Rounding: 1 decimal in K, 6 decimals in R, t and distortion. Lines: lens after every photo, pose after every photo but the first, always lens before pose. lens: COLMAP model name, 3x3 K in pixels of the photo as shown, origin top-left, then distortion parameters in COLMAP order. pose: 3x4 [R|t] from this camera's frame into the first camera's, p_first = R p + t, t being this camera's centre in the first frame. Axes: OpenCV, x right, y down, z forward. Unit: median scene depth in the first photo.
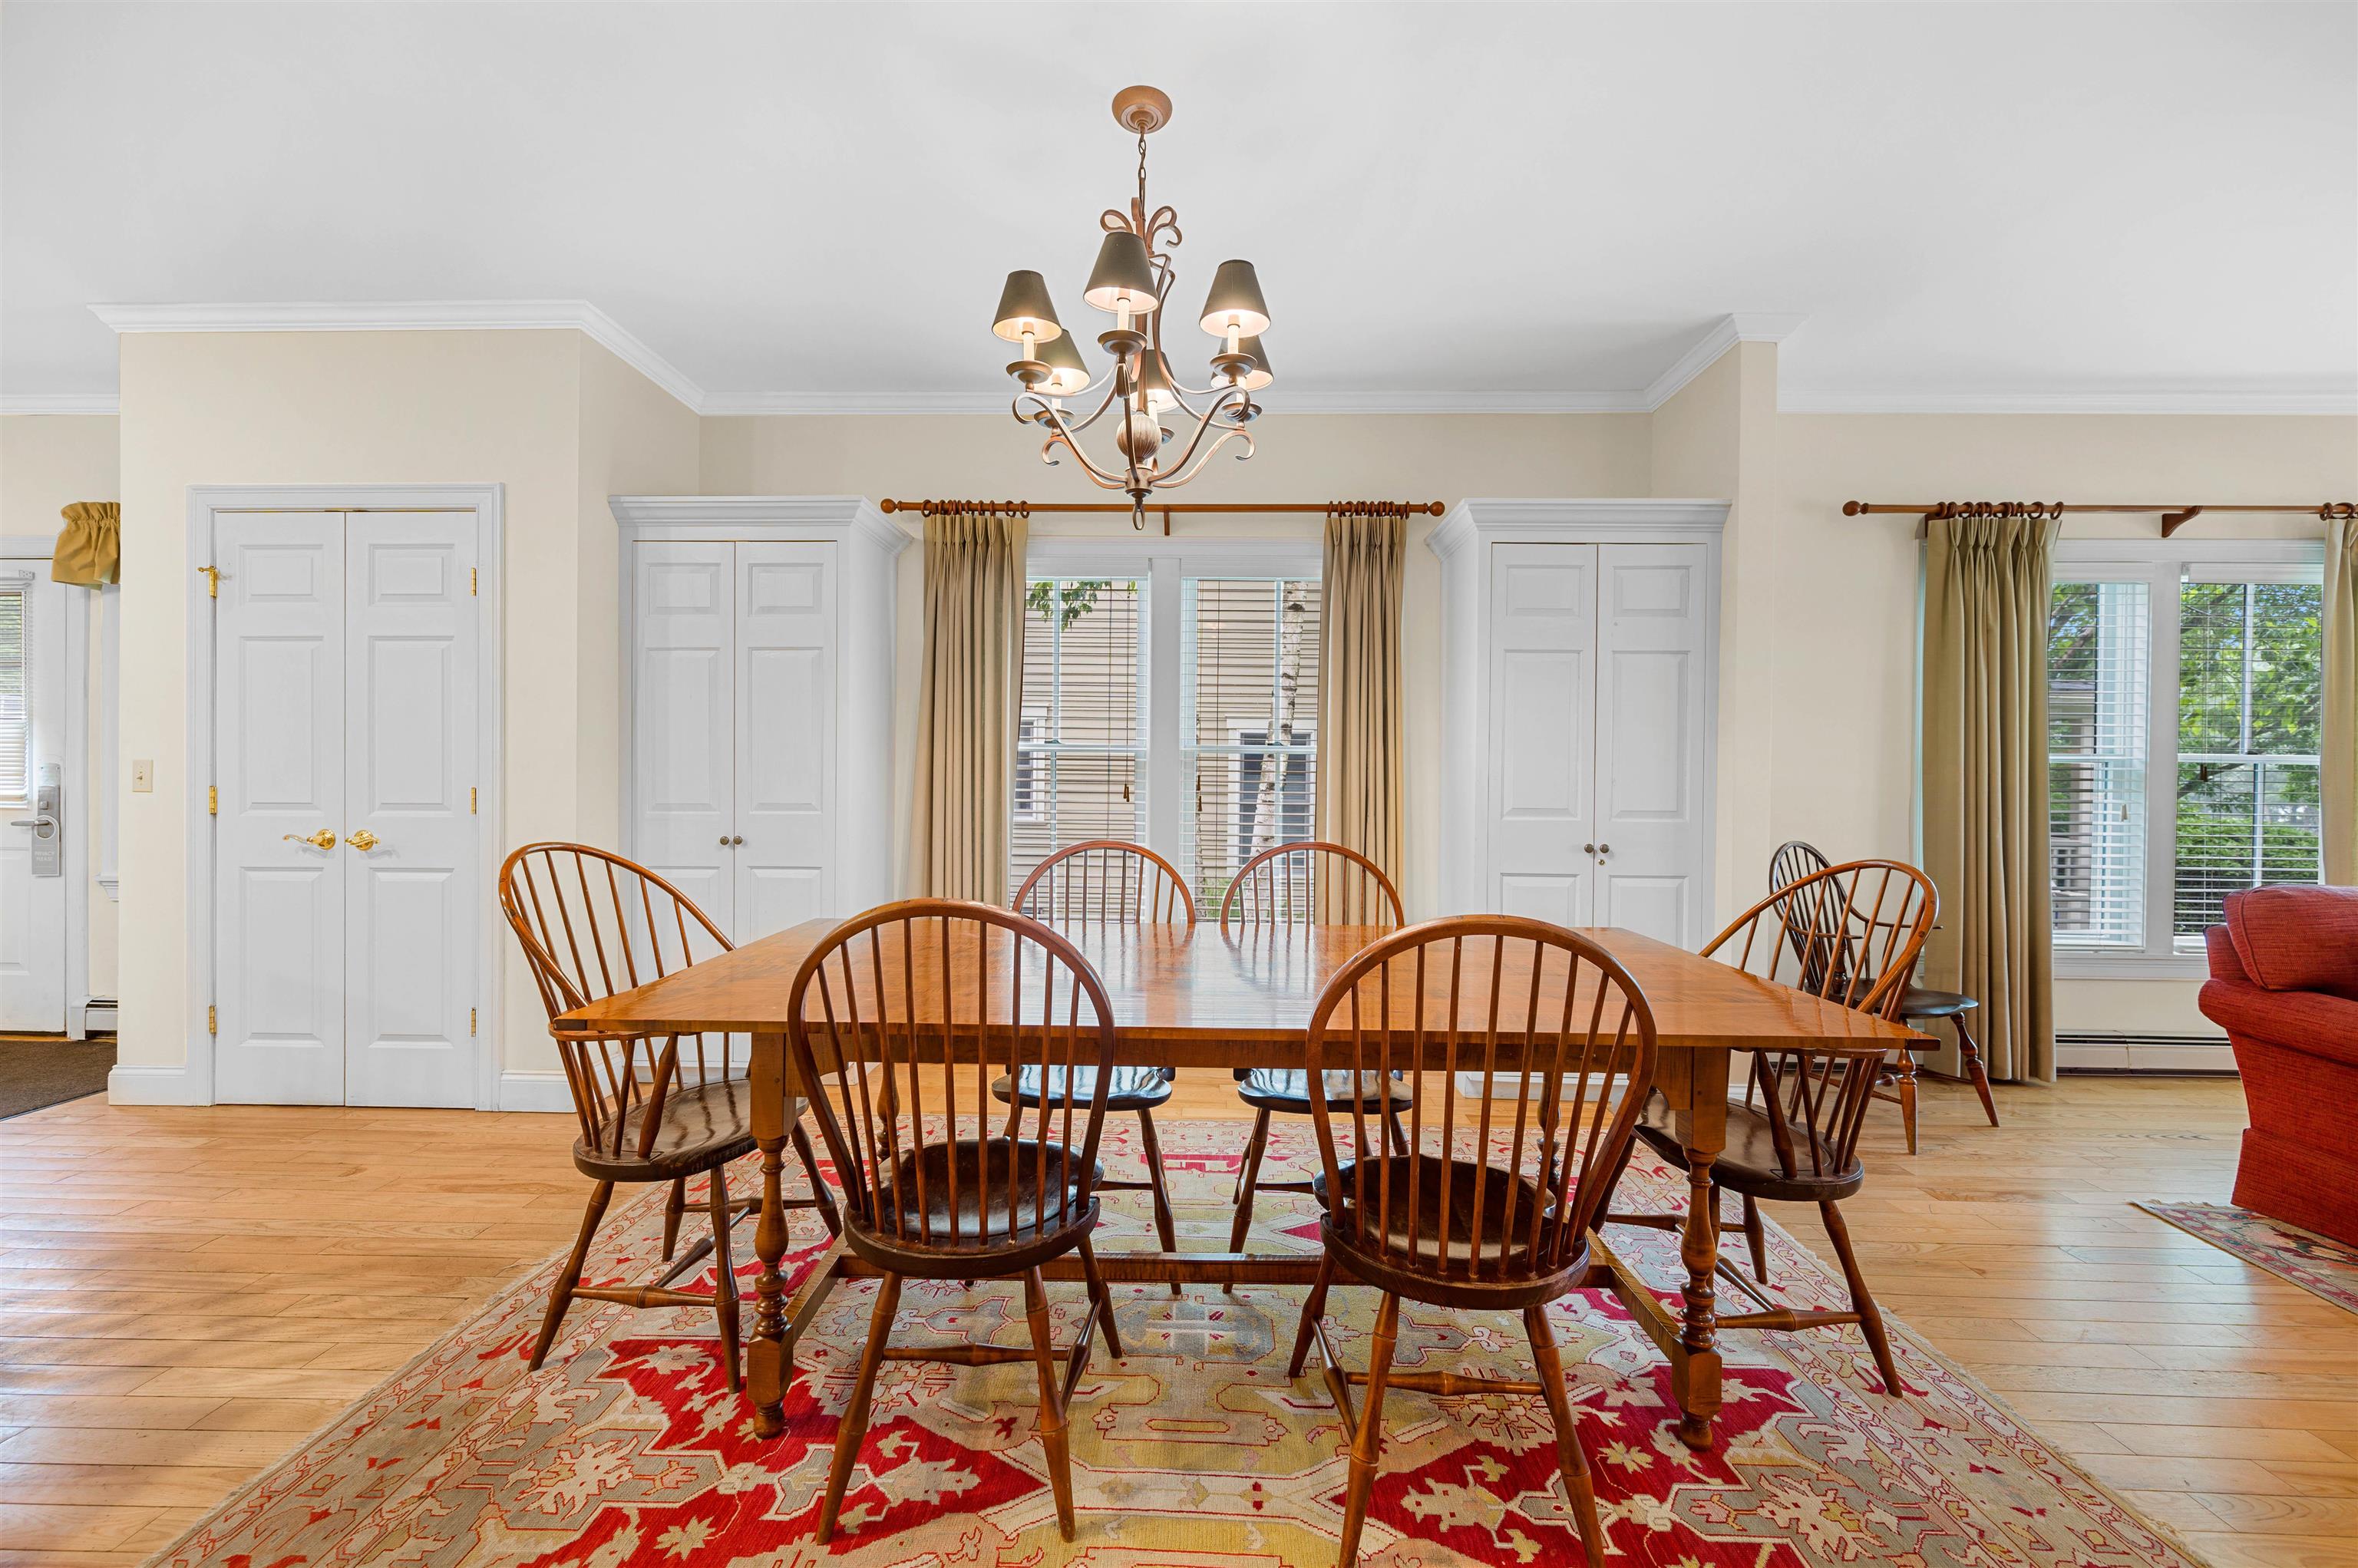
lens RADIAL K [[934.9, 0, 1204.8], [0, 934.9, 788.6], [0, 0, 1]] dist [-0.000512, -0.000503]
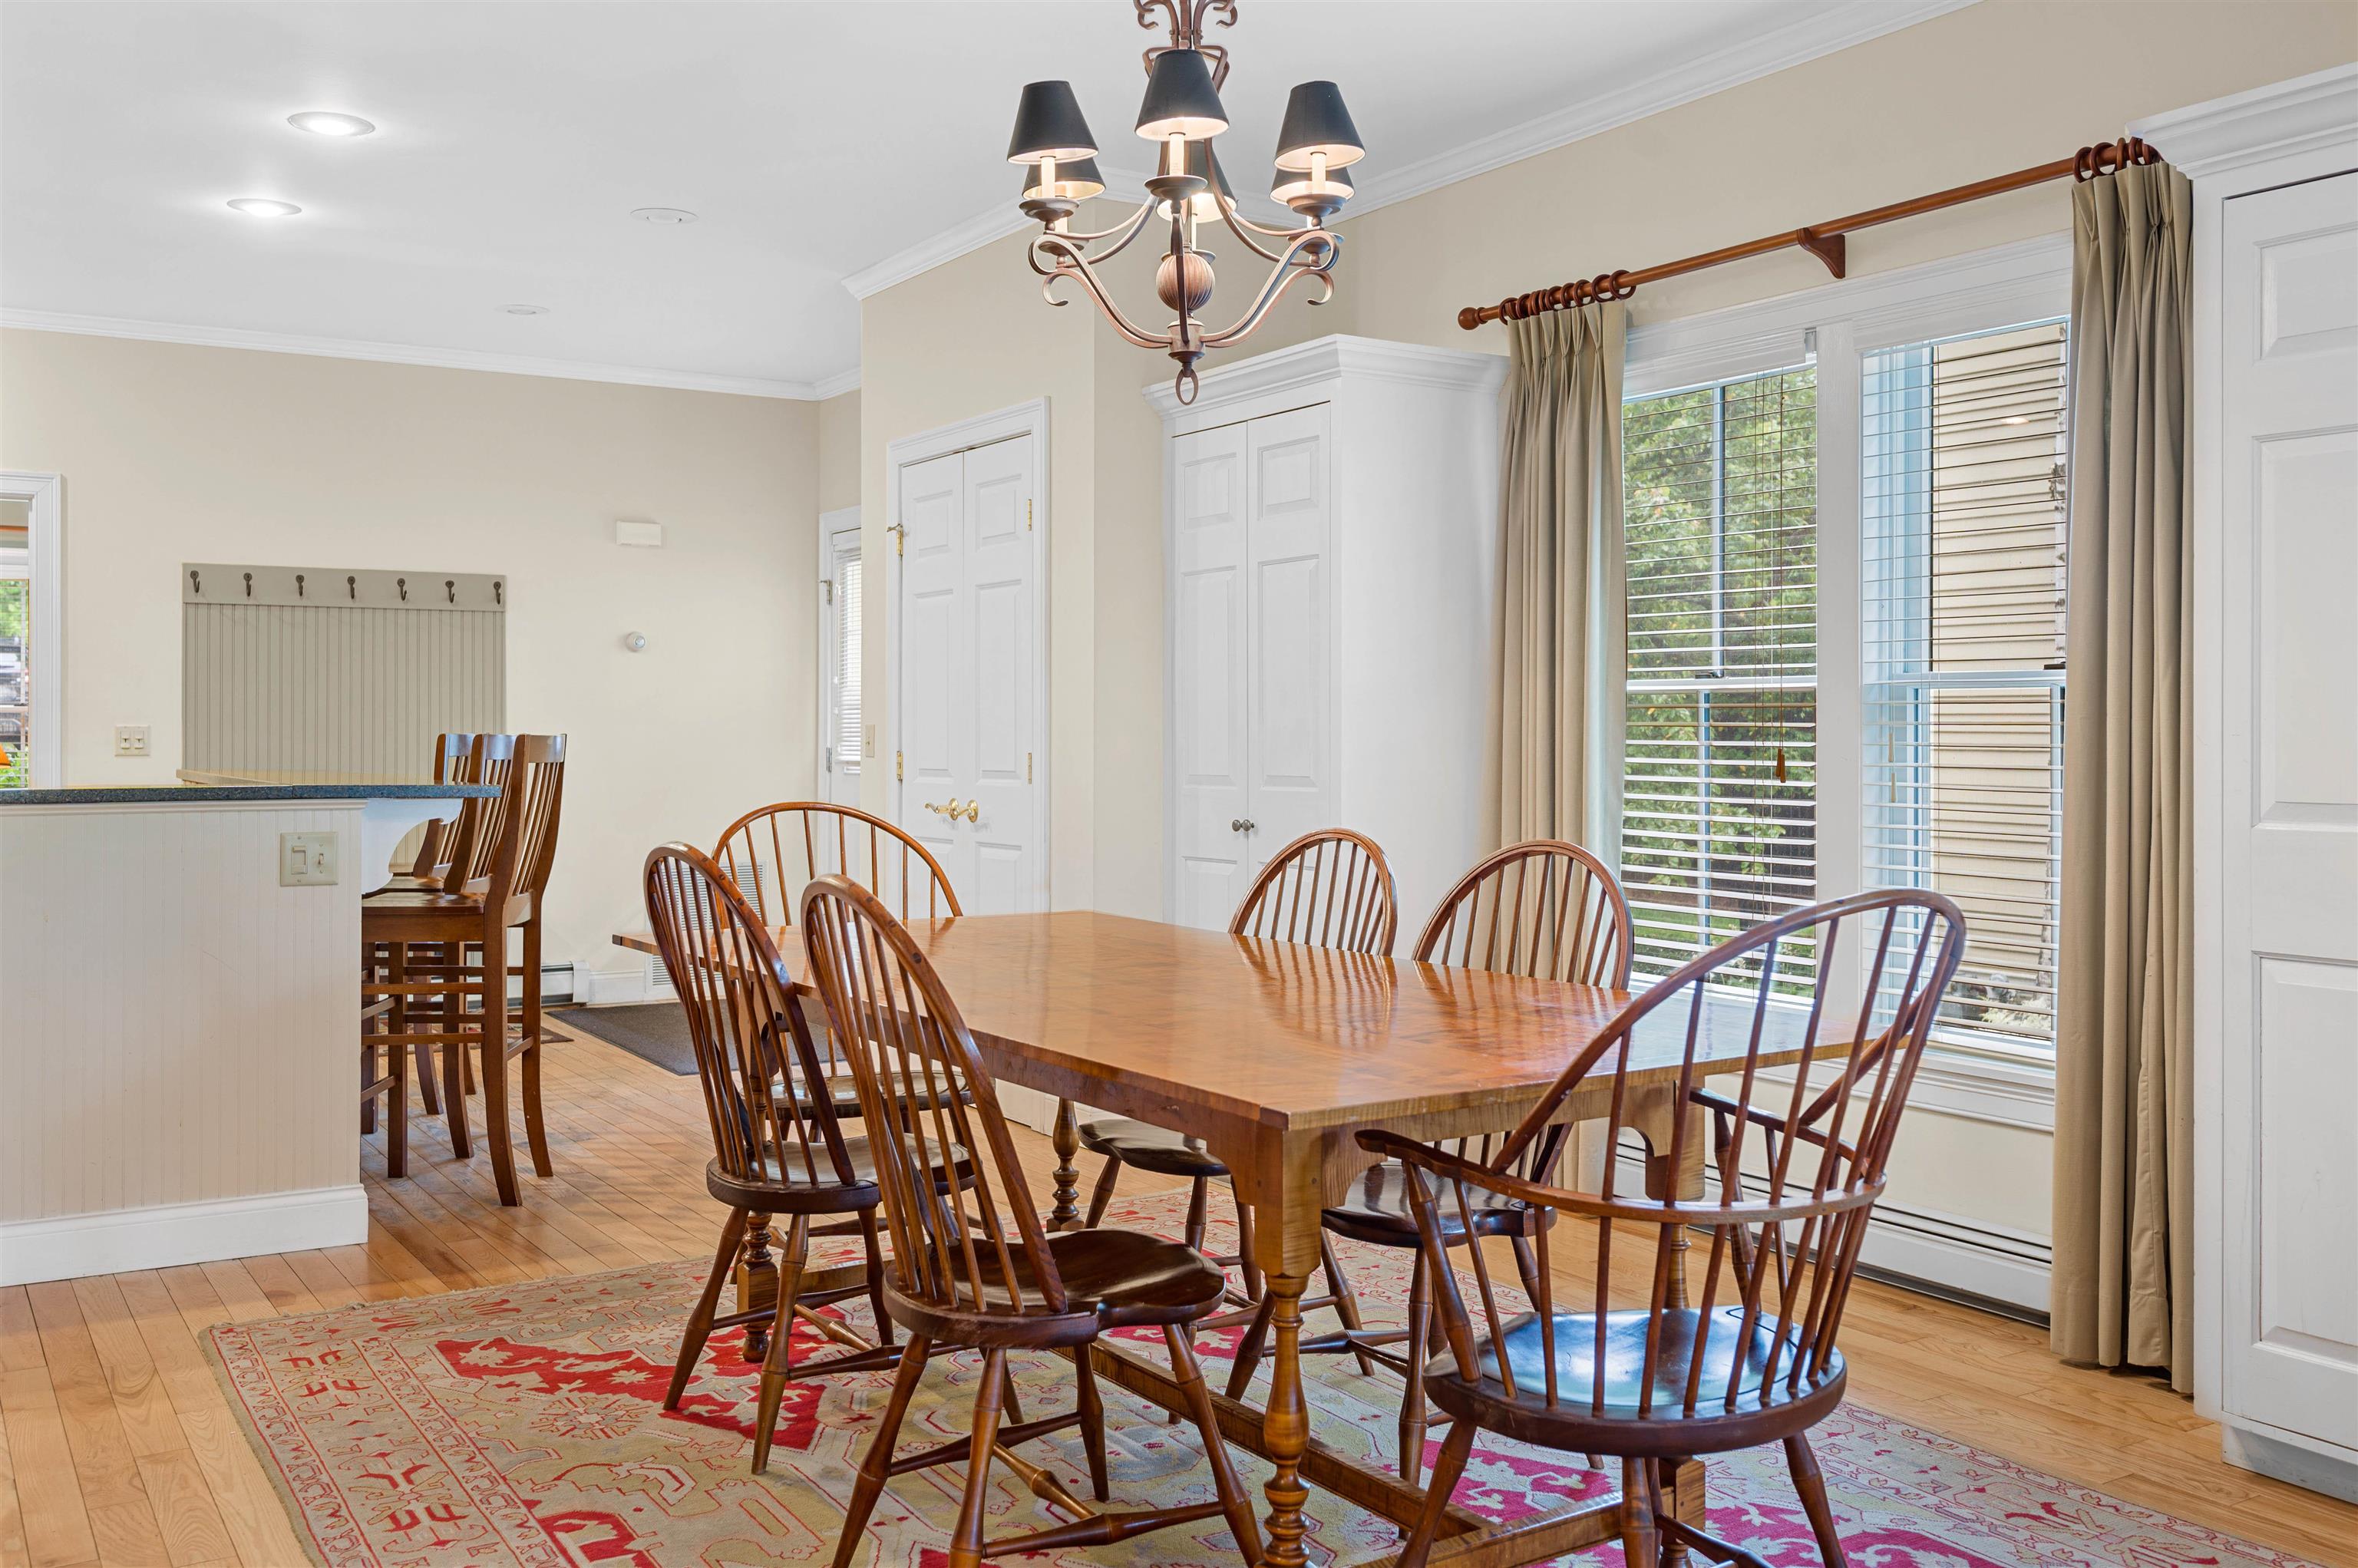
lens RADIAL K [[2036.7, 0, 1179.0], [0, 2036.7, 784.0], [0, 0, 1]] dist [-0.027281, -0.005014]
pose [[0.562523, 0.012777, -0.826683, 0.823184], [-0.004531, 0.999913, 0.012370, 0.003261], [0.826769, -0.003213, 0.562532, 0.051534]]
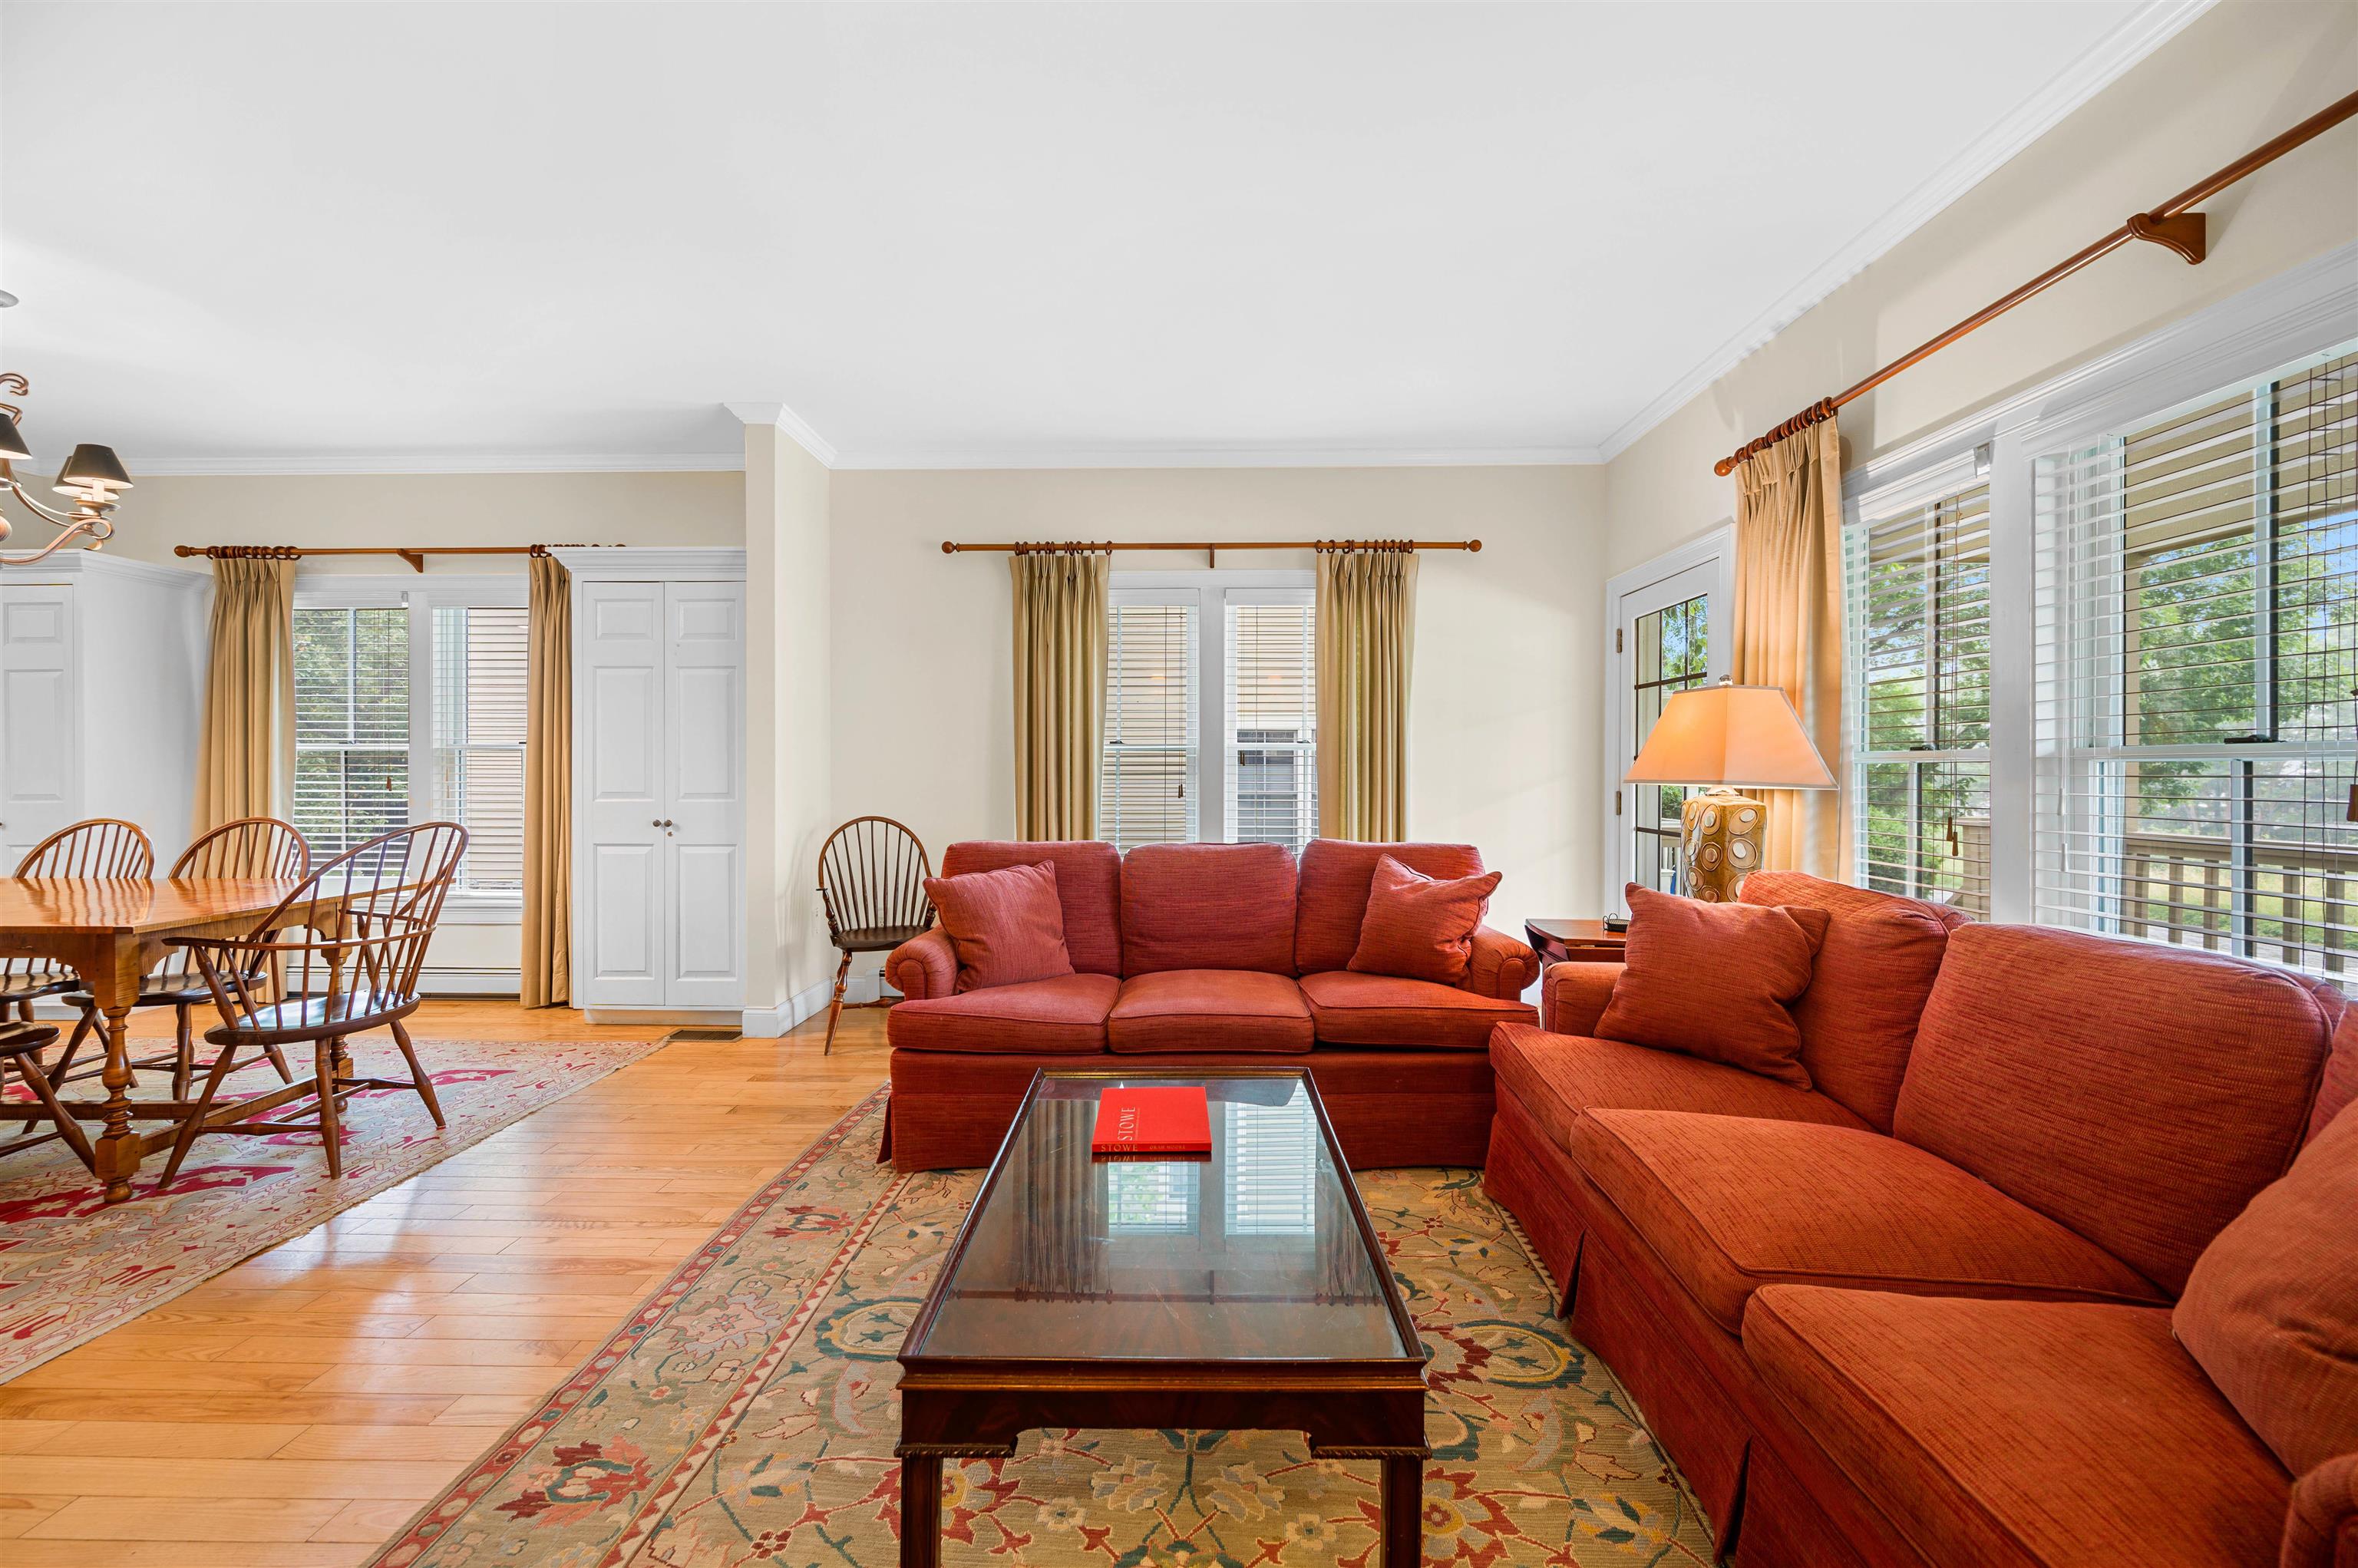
lens RADIAL K [[951.7, 0, 1182.5], [0, 951.7, 758.7], [0, 0, 1]] dist [-0.000332, -0.000132]
pose [[0.999894, -0.010921, 0.009662, 1.104223], [0.011122, 0.999718, -0.020958, 0.011792], [-0.009431, 0.021063, 0.999734, -0.291091]]
